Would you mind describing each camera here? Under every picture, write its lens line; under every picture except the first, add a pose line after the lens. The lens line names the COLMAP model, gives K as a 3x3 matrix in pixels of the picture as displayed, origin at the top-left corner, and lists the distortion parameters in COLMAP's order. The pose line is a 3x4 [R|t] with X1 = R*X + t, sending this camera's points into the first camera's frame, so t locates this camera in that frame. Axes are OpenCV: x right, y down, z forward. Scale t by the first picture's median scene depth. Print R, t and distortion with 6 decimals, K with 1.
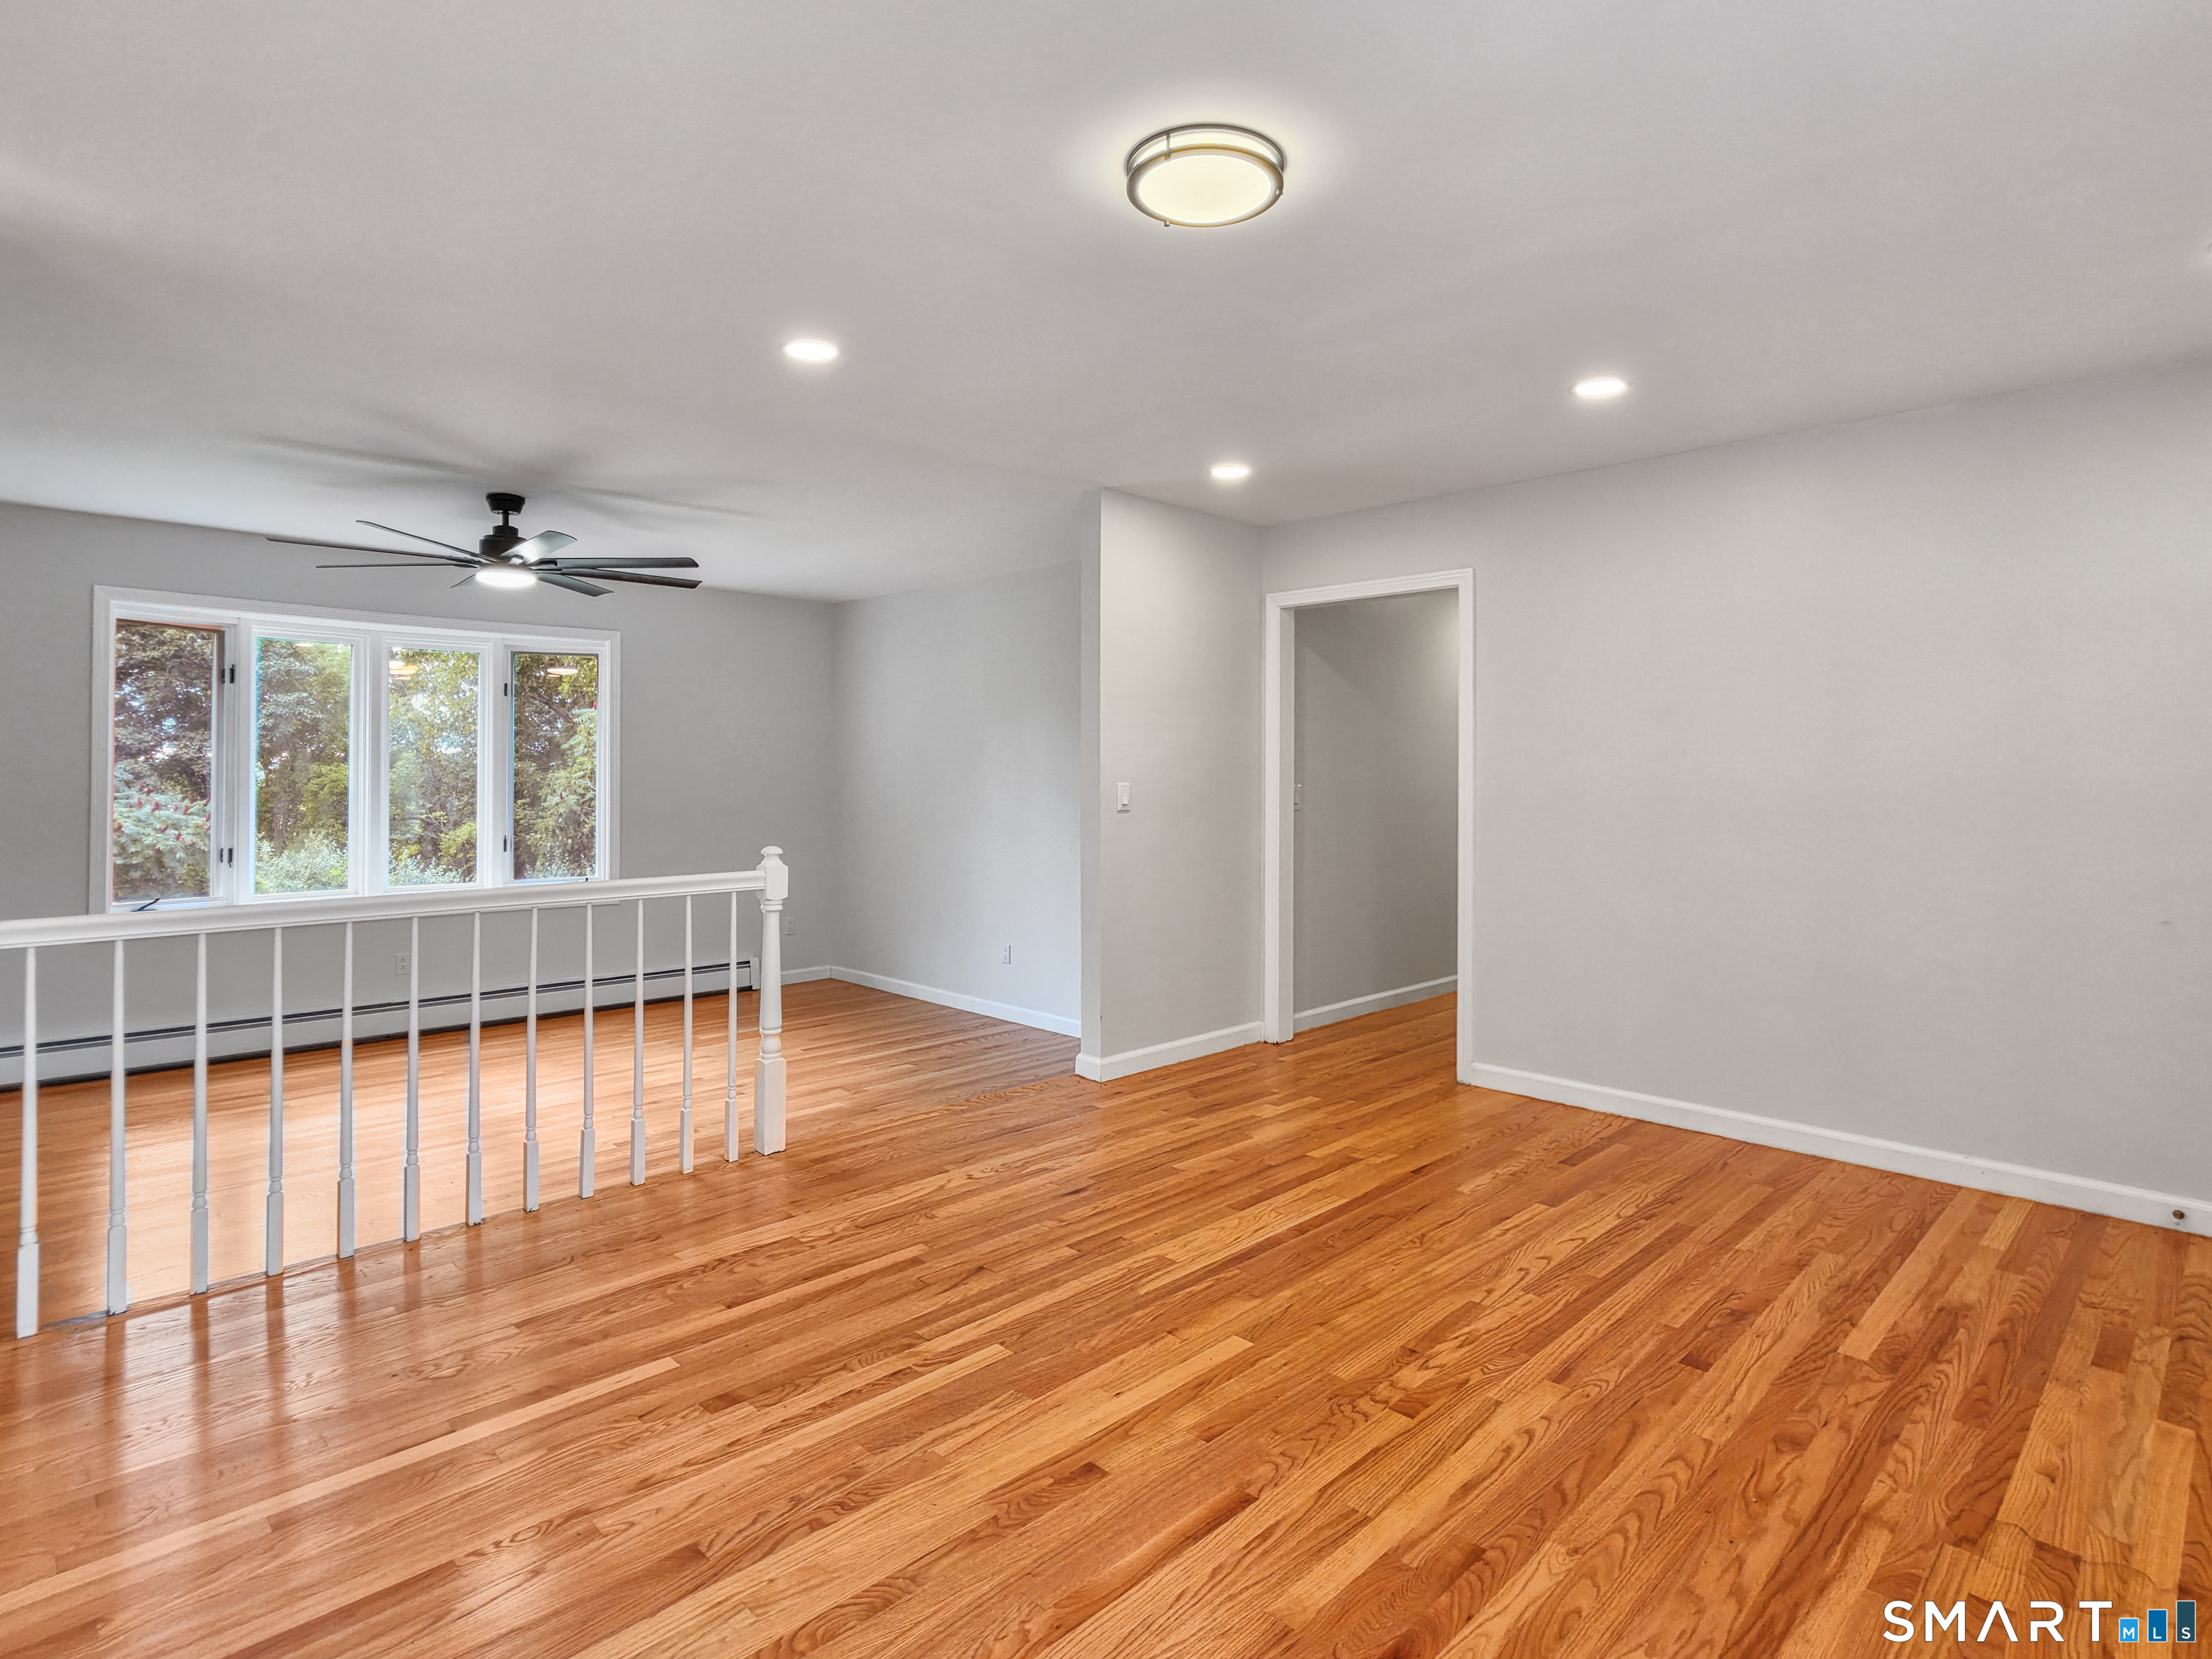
lens RADIAL K [[1165.0, 0, 1101.1], [0, 1165.0, 772.6], [0, 0, 1]] dist [-0.003607, -0.001208]
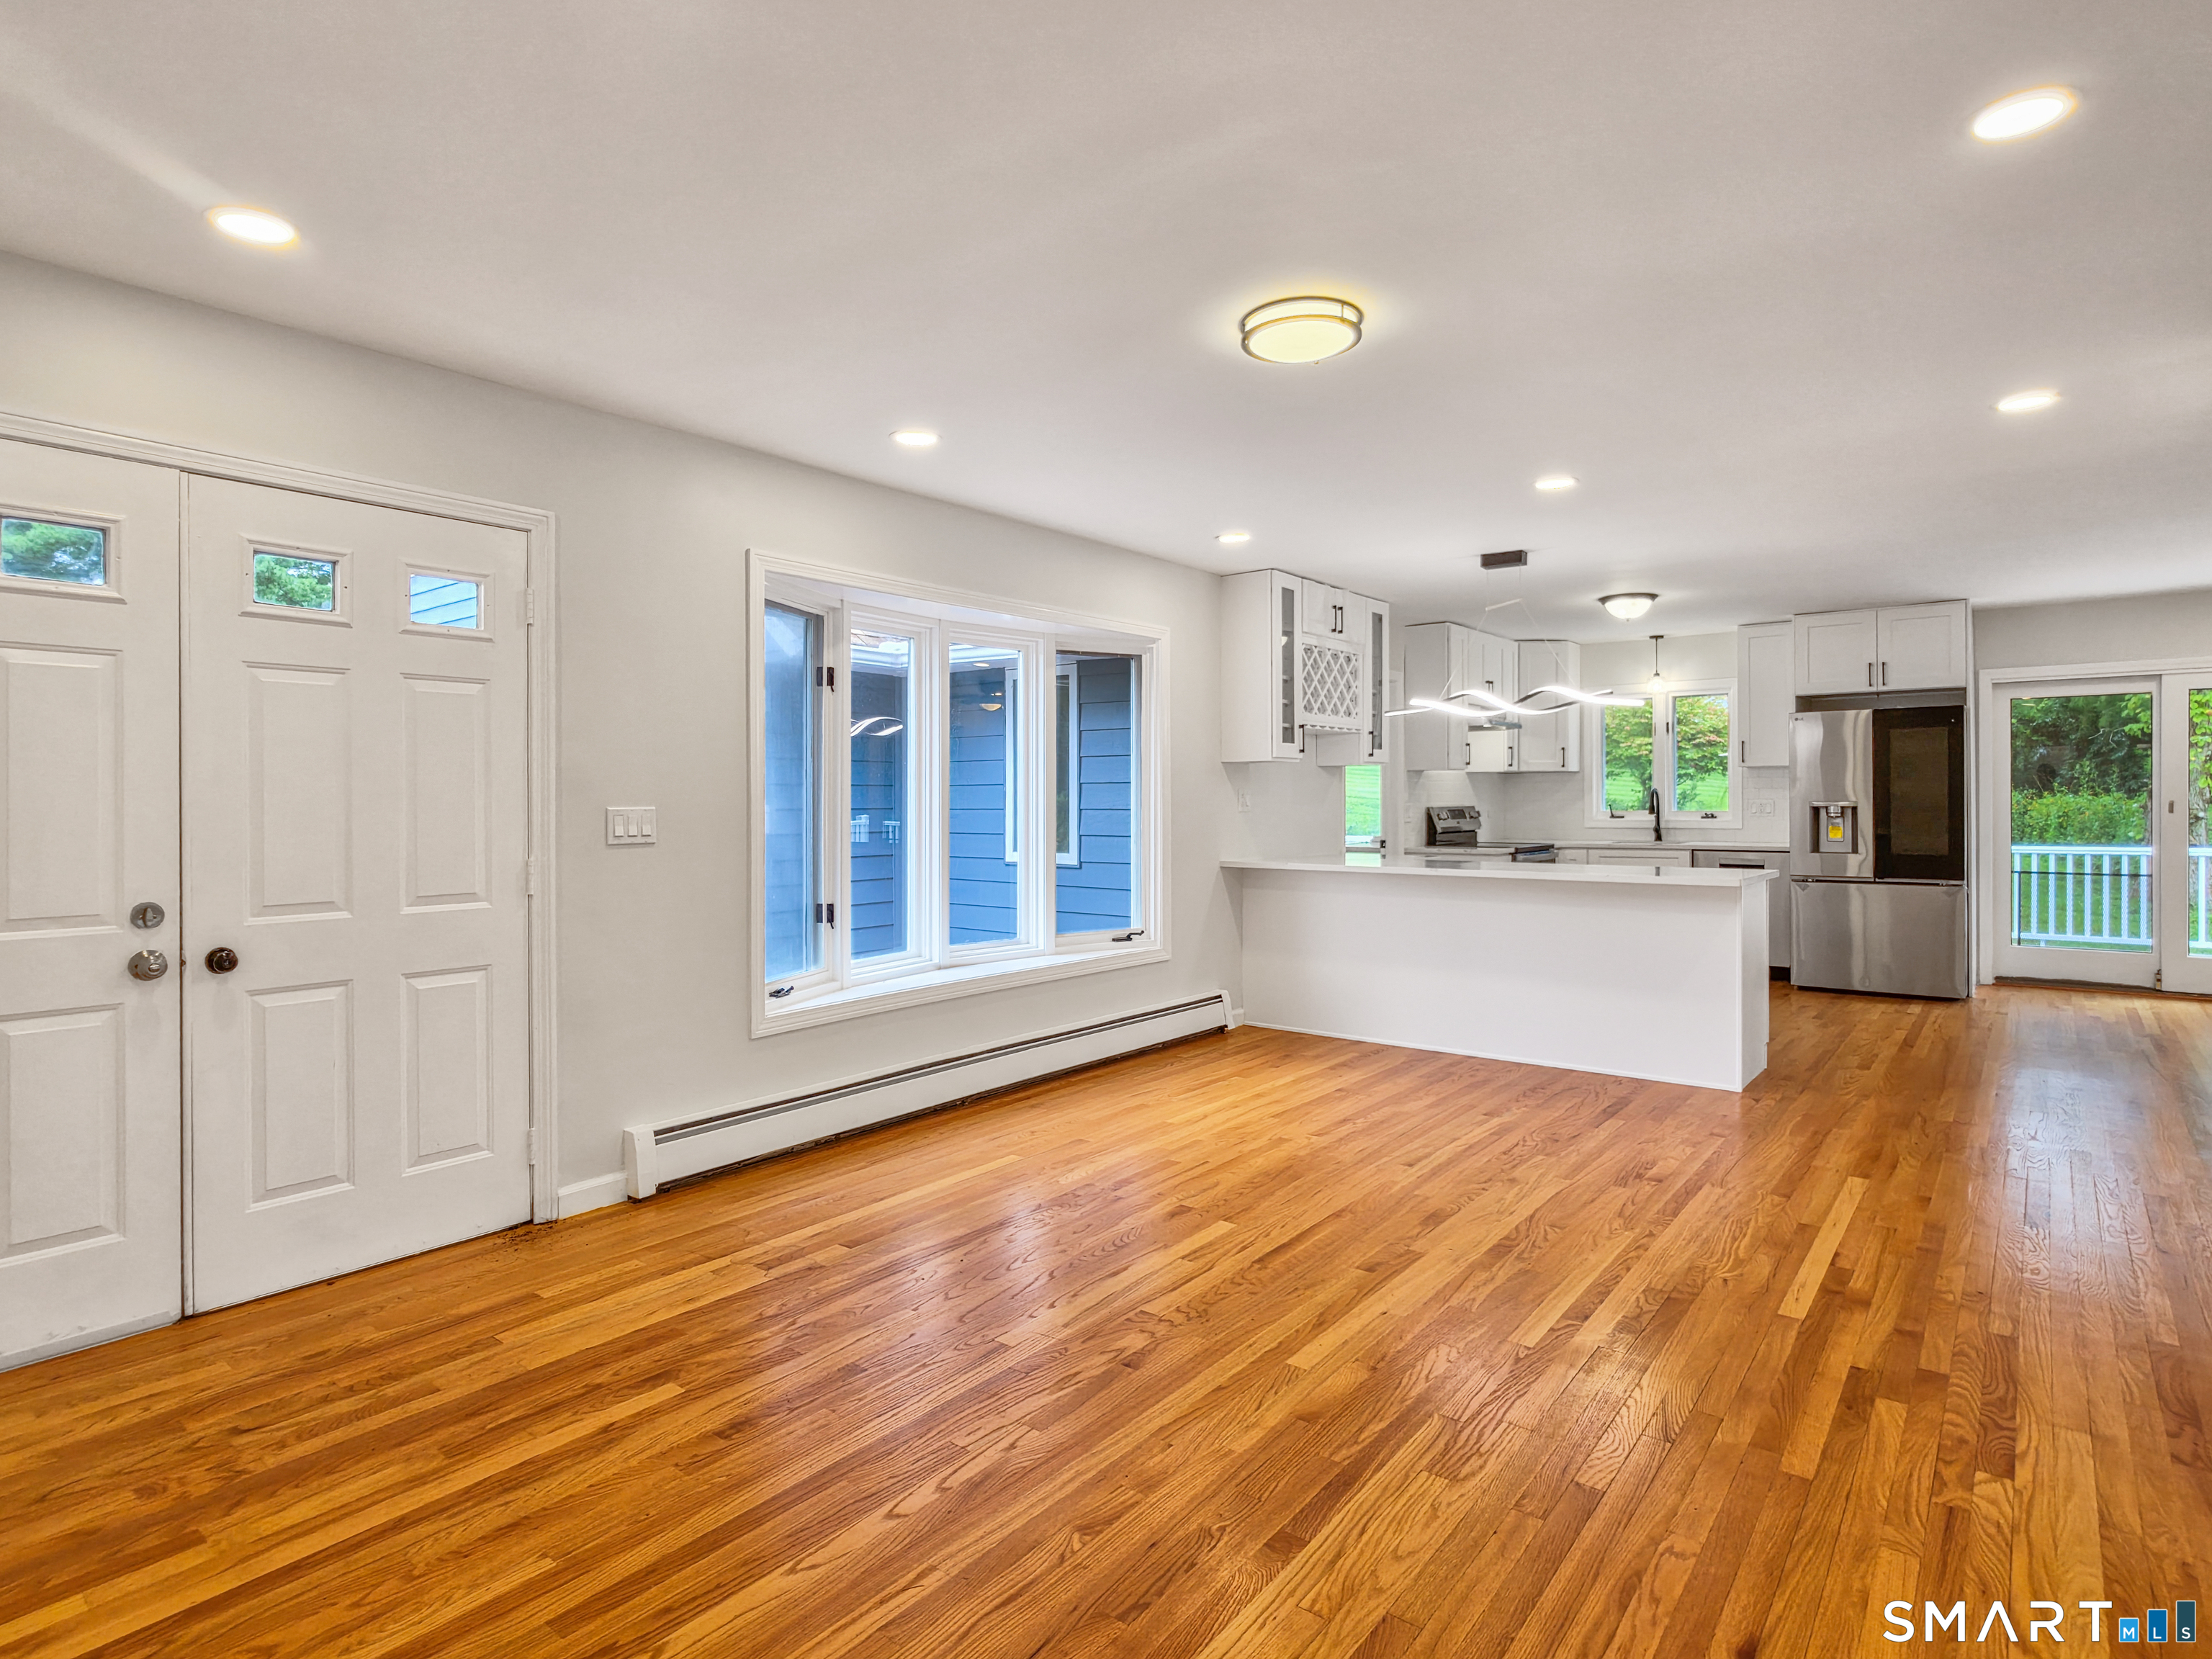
lens RADIAL K [[1179.9, 0, 1106.0], [0, 1179.9, 810.6], [0, 0, 1]] dist [0.000655, -0.000213]
pose [[-0.992279, 0.001033, -0.124023, 0.399282], [0.000074, 0.999970, 0.007738, 0.015413], [0.124027, 0.007669, -0.992249, 1.939651]]
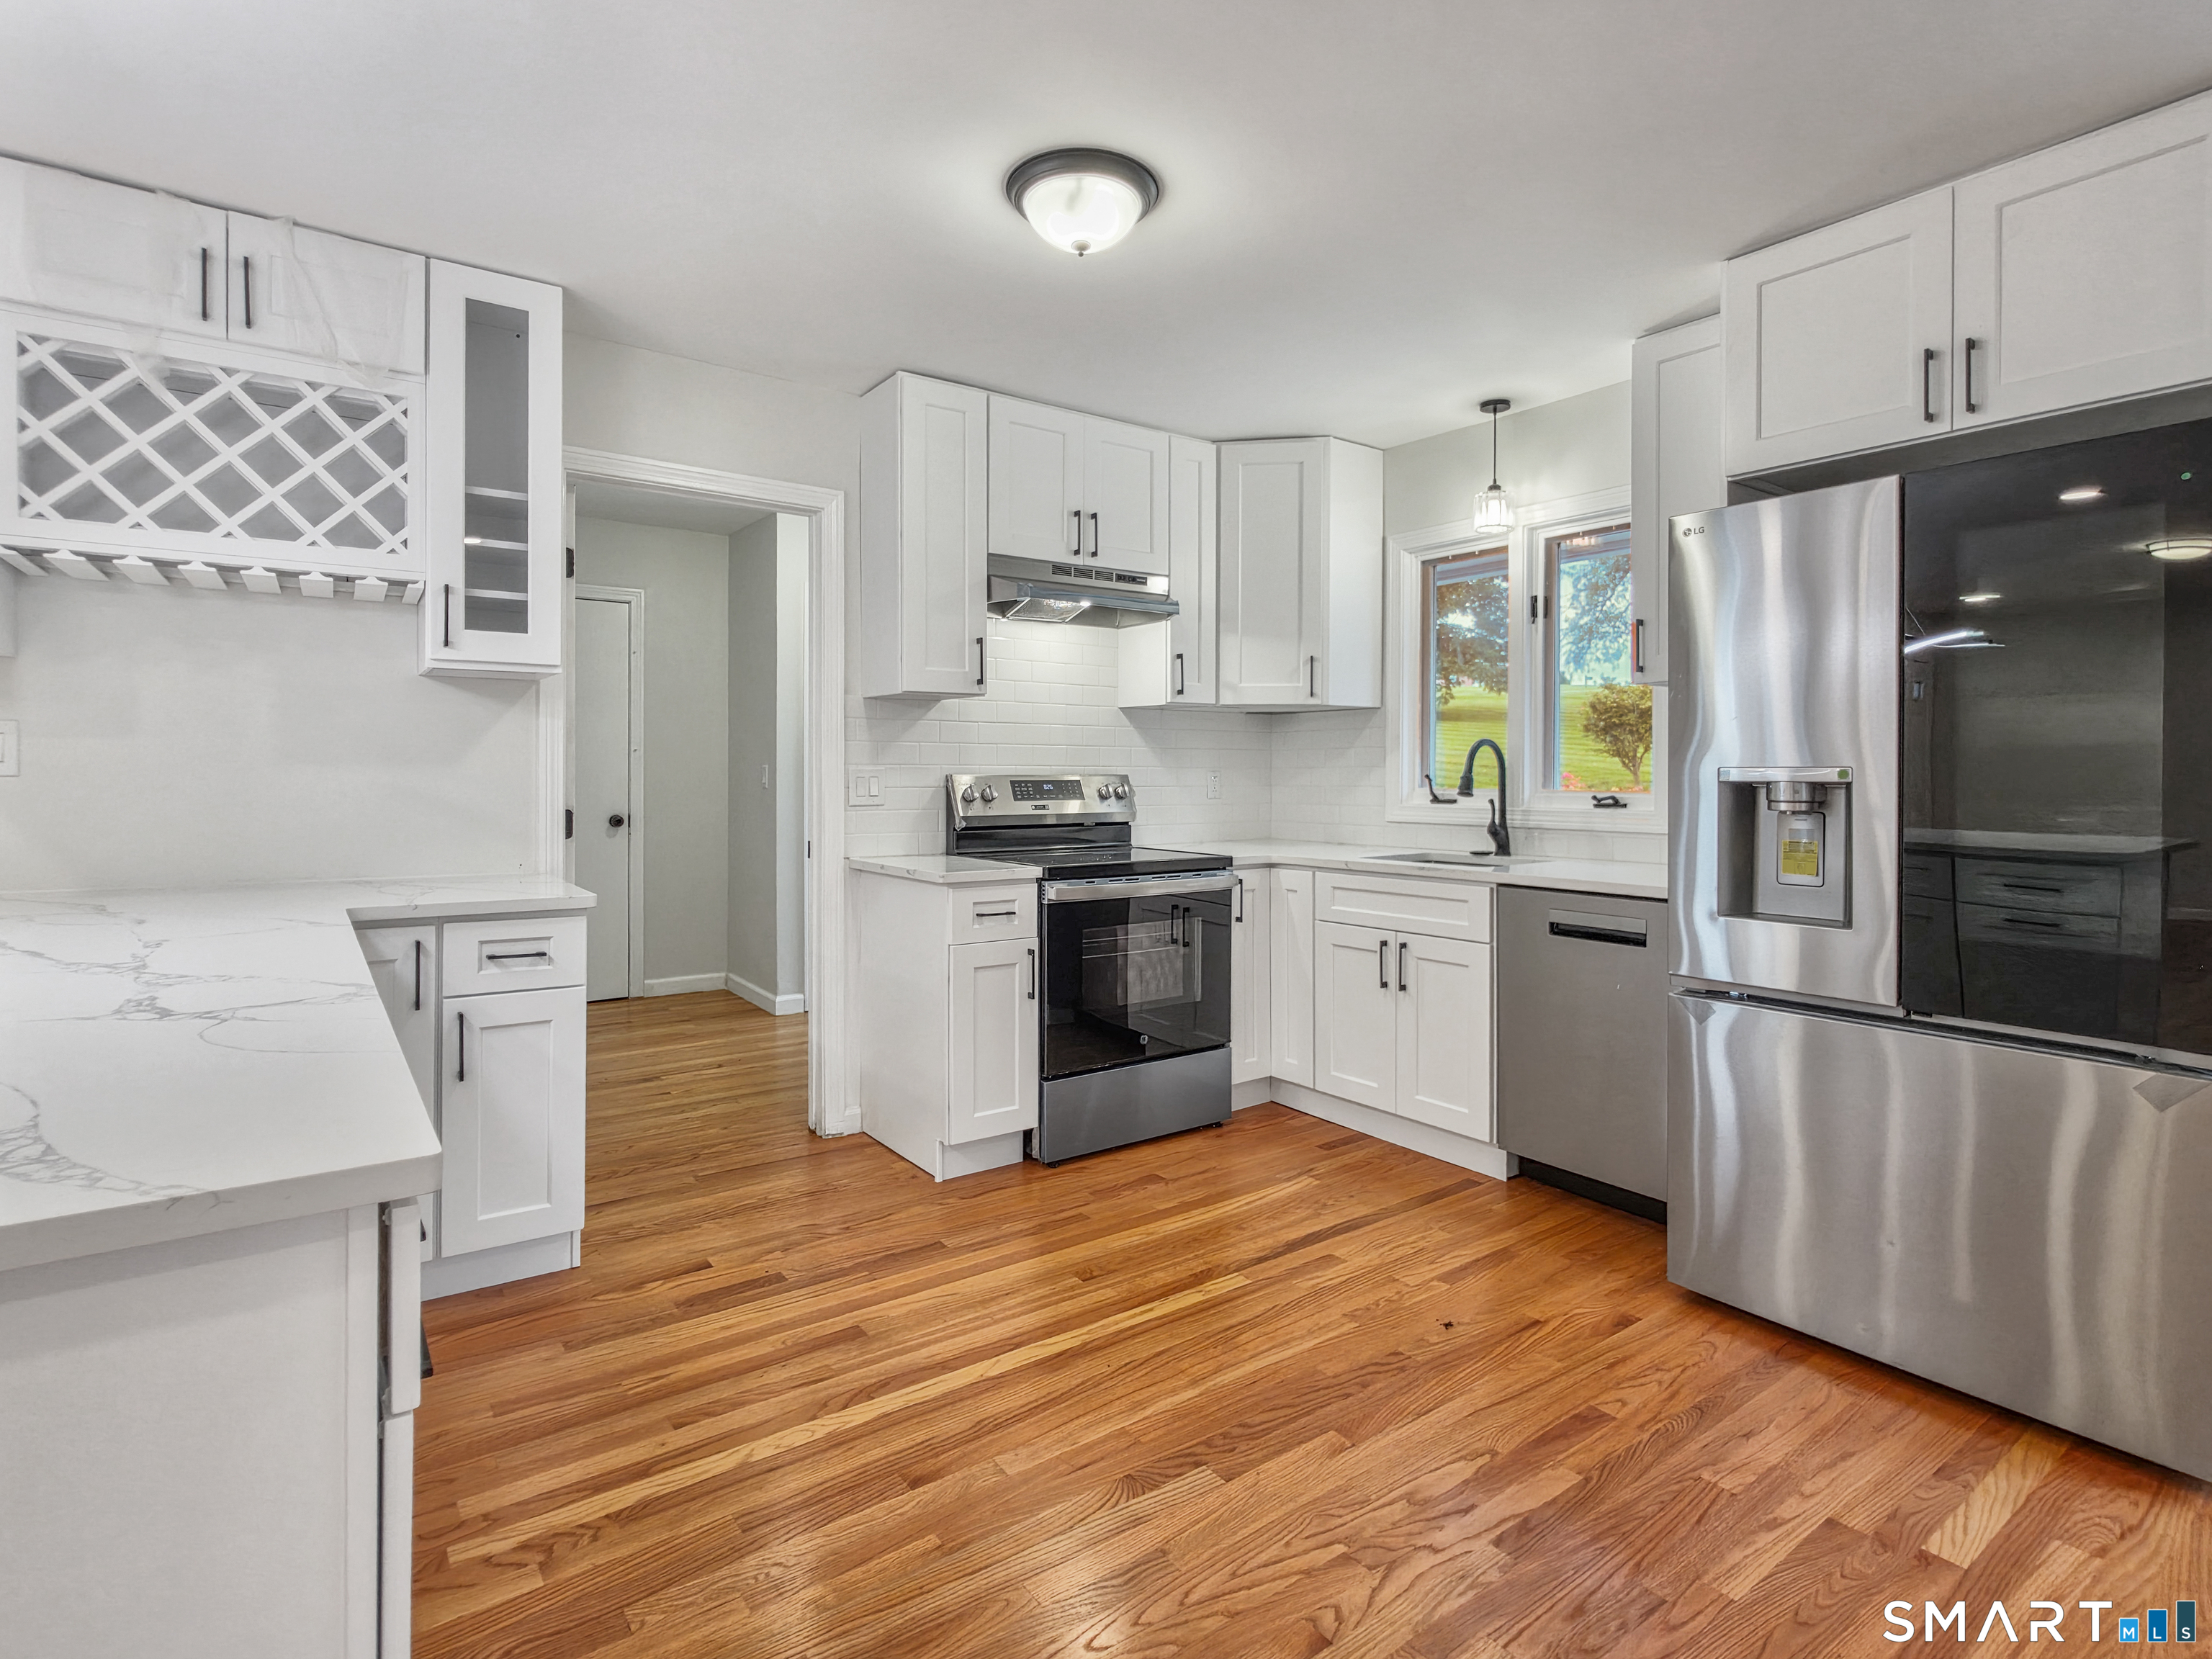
lens RADIAL K [[1112.2, 0, 1097.9], [0, 1112.2, 785.7], [0, 0, 1]] dist [-0.001935, 0.000251]
pose [[-0.988792, -0.011159, 0.148880, -1.275906], [-0.009199, 0.999862, 0.013848, 0.022177], [-0.149014, 0.012324, -0.988758, 0.306802]]
